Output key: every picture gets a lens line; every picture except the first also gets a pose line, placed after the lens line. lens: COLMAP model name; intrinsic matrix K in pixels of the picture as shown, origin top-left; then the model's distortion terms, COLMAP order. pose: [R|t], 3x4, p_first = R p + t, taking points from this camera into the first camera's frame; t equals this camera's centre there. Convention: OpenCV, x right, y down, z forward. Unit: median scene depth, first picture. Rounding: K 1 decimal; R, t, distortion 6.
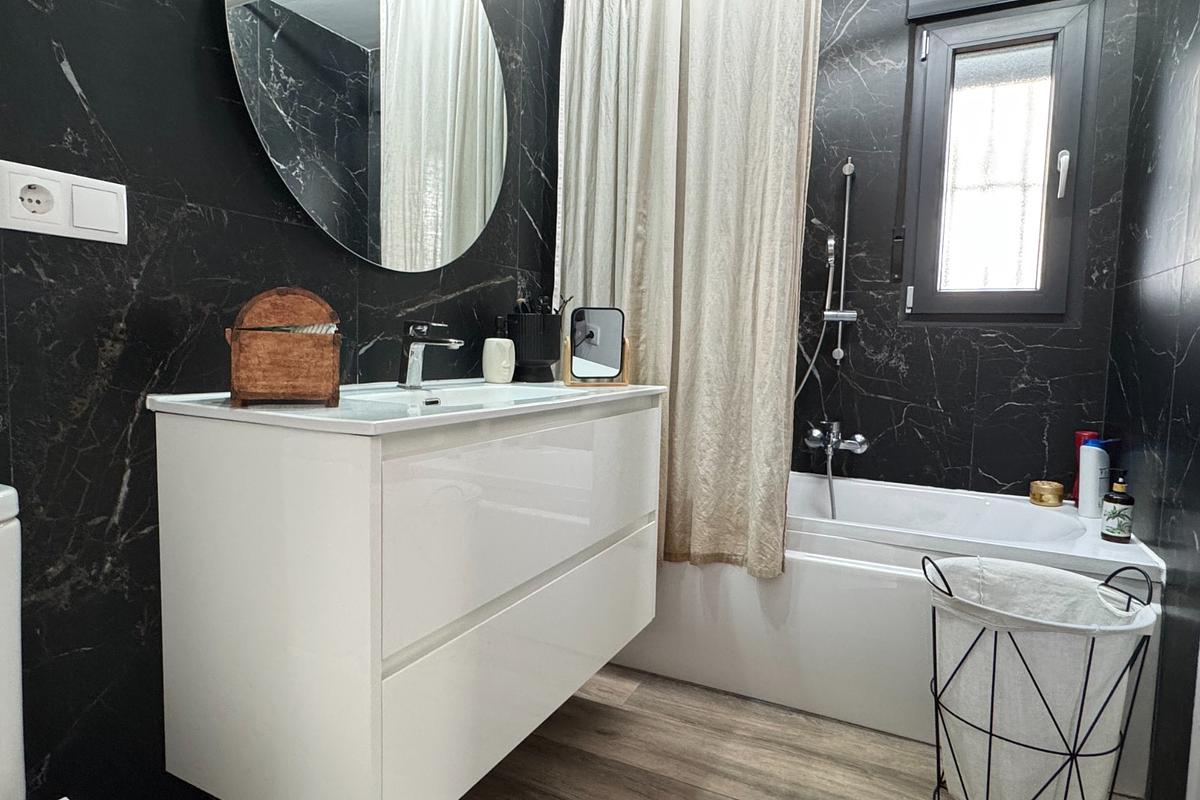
lens RADIAL K [[672.9, 0, 597.6], [0, 672.9, 396.6], [0, 0, 1]] dist [-0.002757, -0.001261]
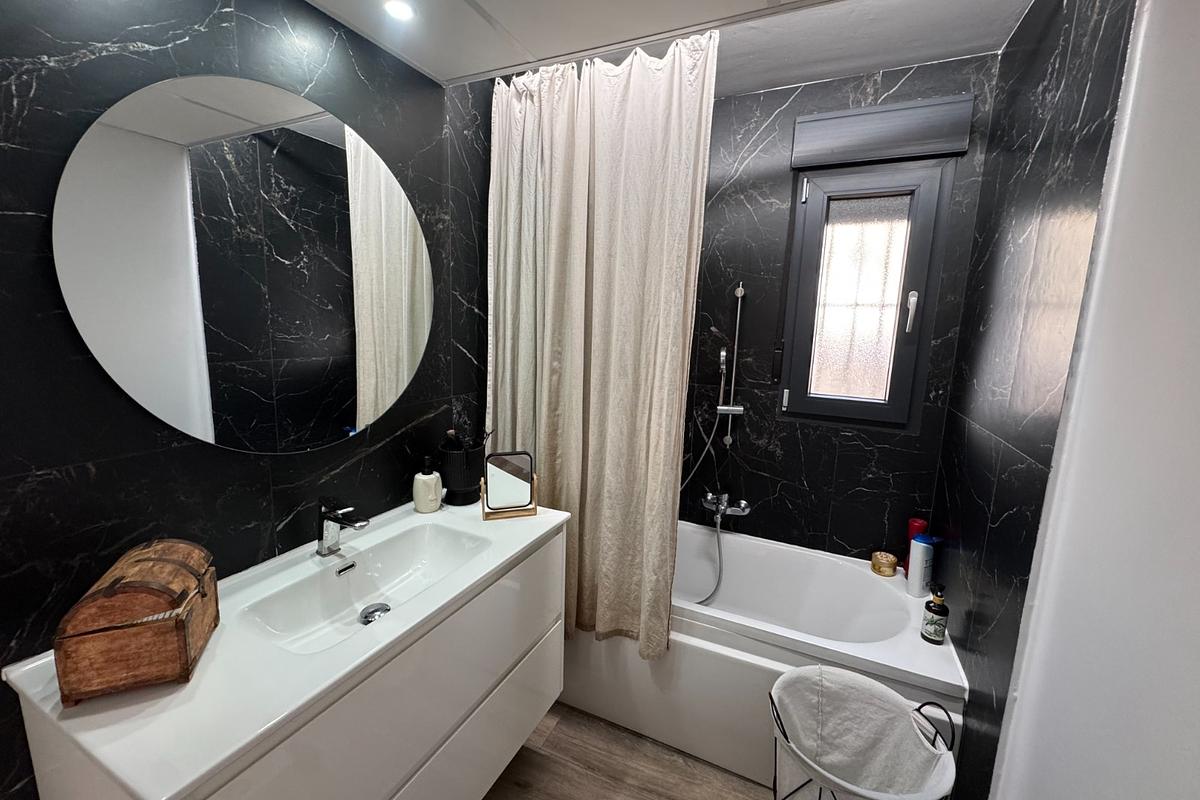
lens RADIAL K [[479.7, 0, 600.1], [0, 479.7, 402.8], [0, 0, 1]] dist [-0.004927, 0.000442]
pose [[0.999710, 0.002431, 0.023944, 0.135555], [-0.004461, 0.996364, 0.085084, -0.283671], [-0.023650, -0.085166, 0.996086, 0.171271]]
